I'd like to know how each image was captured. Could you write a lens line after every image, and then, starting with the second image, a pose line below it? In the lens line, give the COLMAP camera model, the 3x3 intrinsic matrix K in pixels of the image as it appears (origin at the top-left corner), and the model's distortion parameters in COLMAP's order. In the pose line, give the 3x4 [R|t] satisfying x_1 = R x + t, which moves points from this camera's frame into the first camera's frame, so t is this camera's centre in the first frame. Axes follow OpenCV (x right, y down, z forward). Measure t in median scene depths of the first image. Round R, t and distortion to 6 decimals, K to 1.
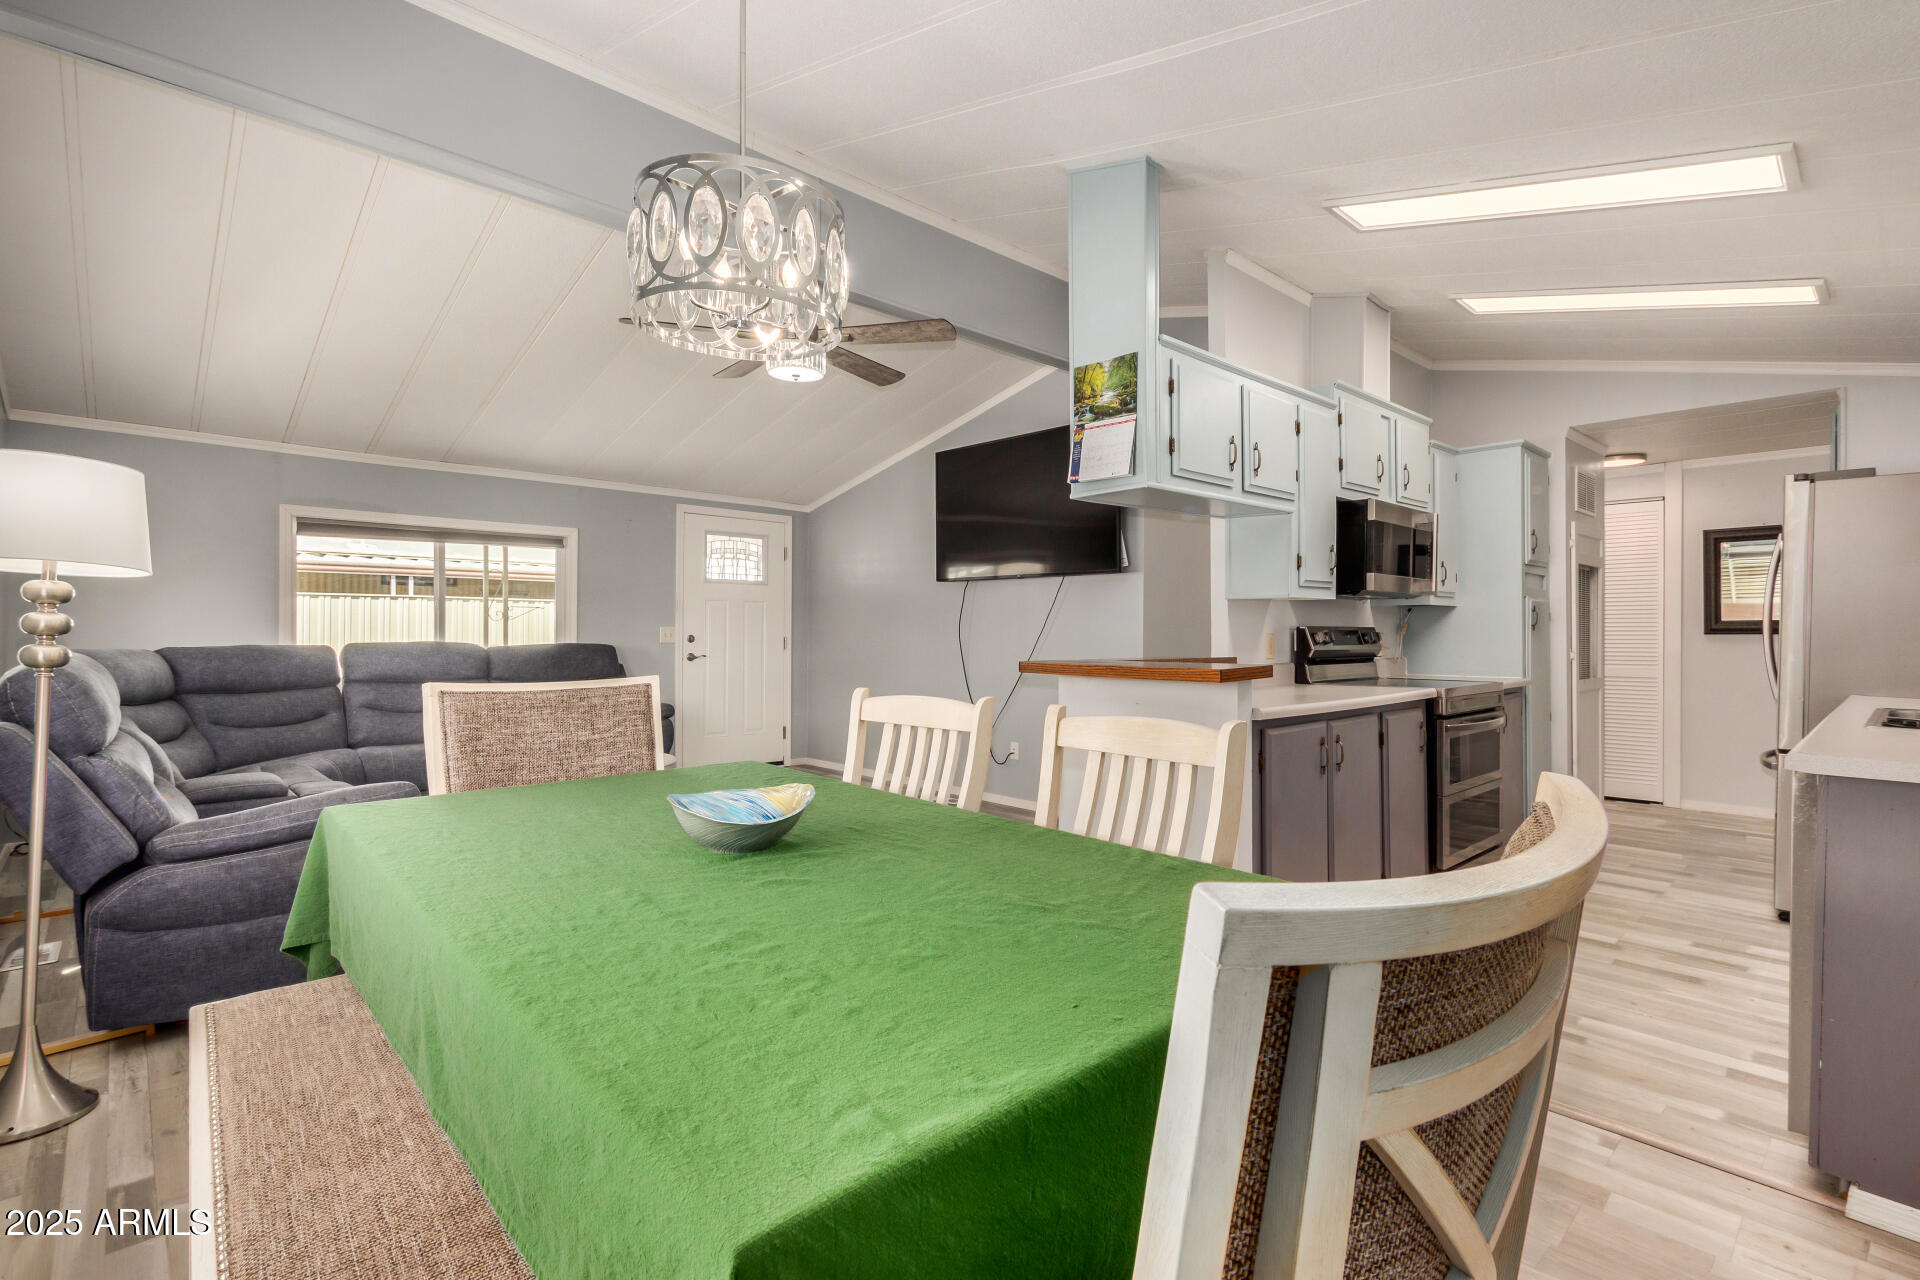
lens RADIAL K [[895.2, 0, 956.4], [0, 895.2, 639.0], [0, 0, 1]] dist [0.003918, 0.000890]
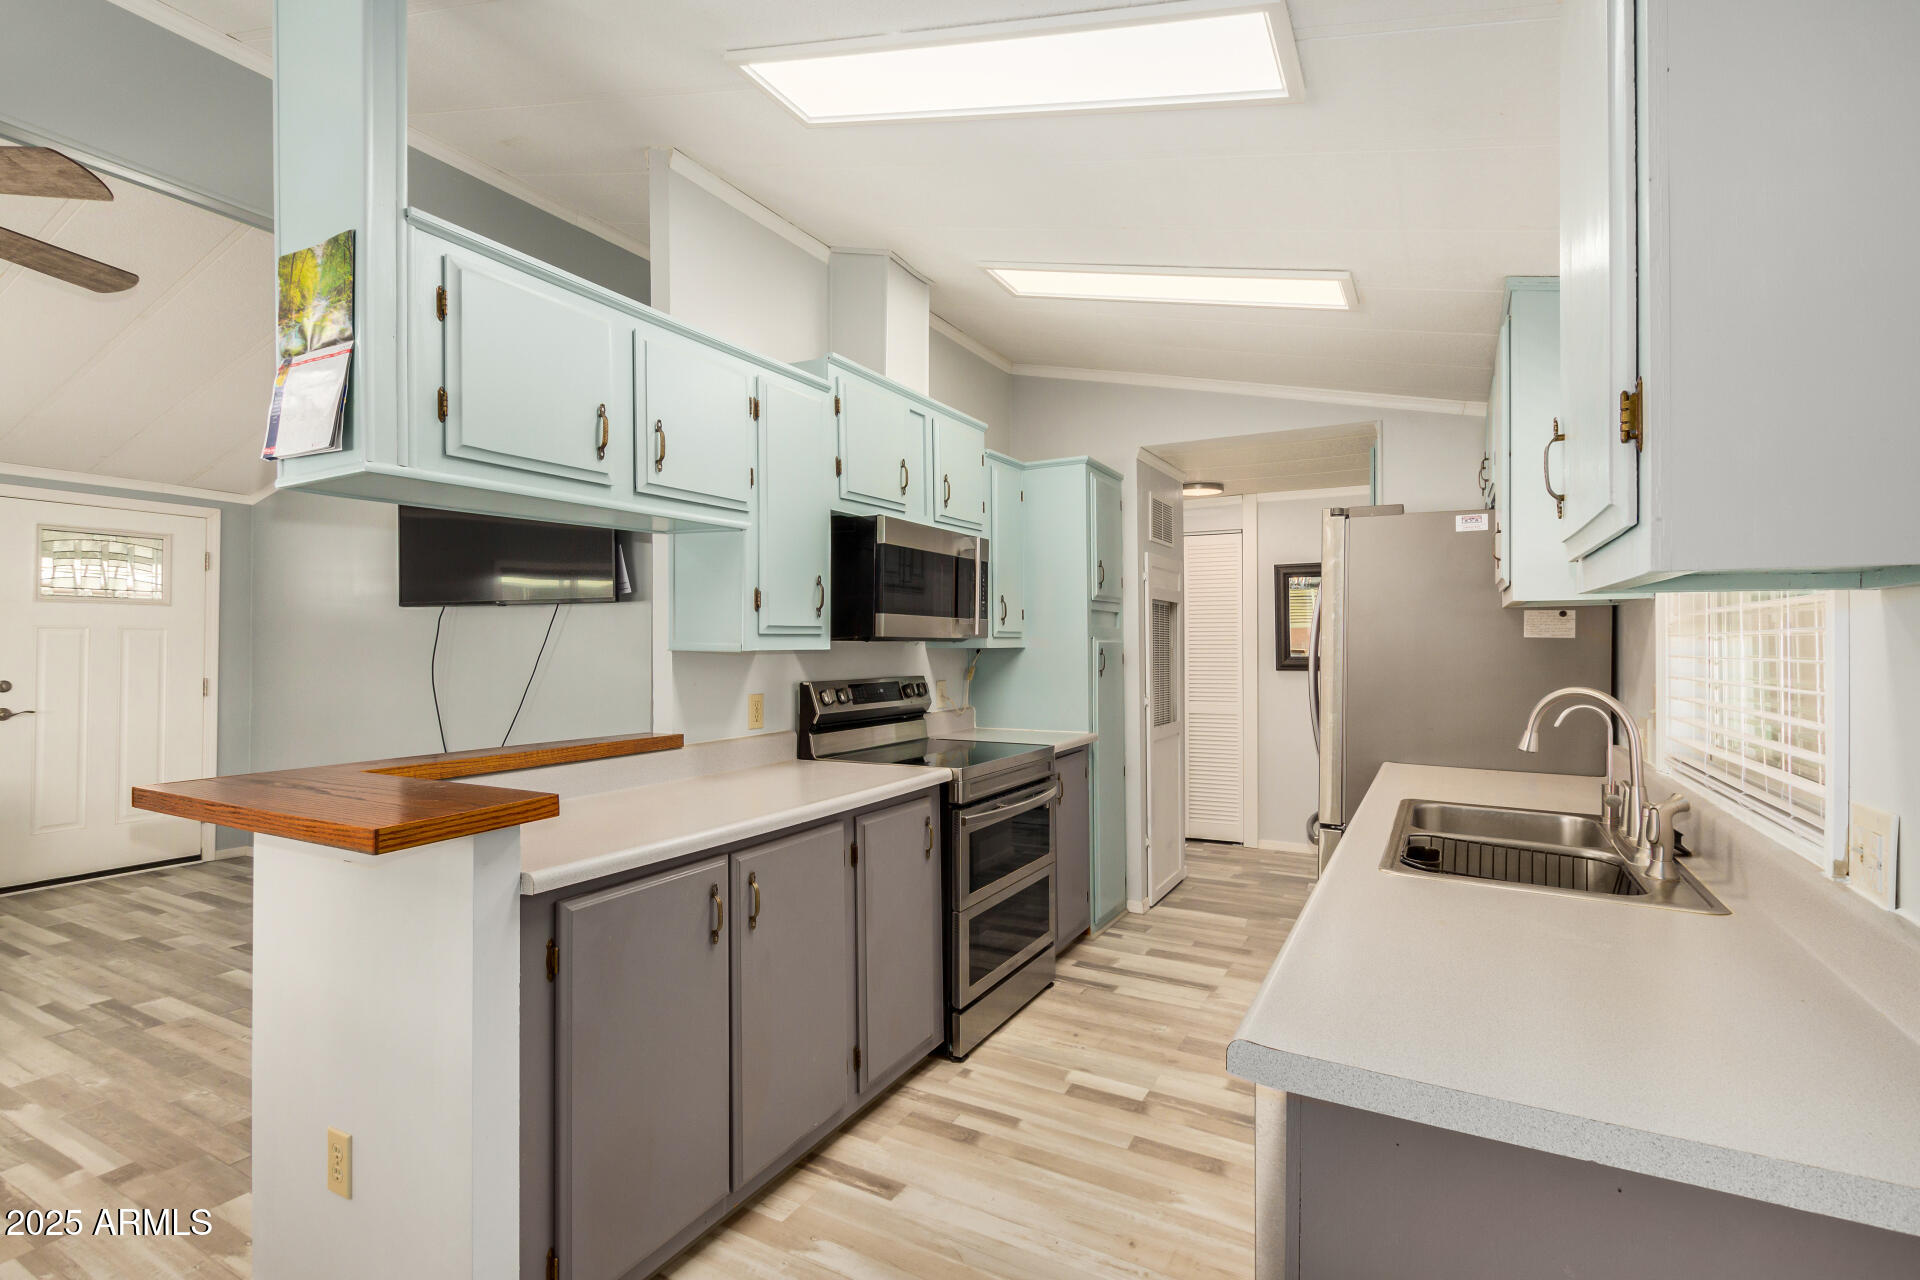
lens RADIAL K [[895.2, 0, 958.5], [0, 895.2, 641.6], [0, 0, 1]] dist [0.003918, 0.000890]
pose [[0.948987, -0.000123, 0.315316, 0.267711], [0.003707, 0.999935, -0.010768, -0.038968], [-0.315295, 0.011388, 0.948926, 0.246721]]
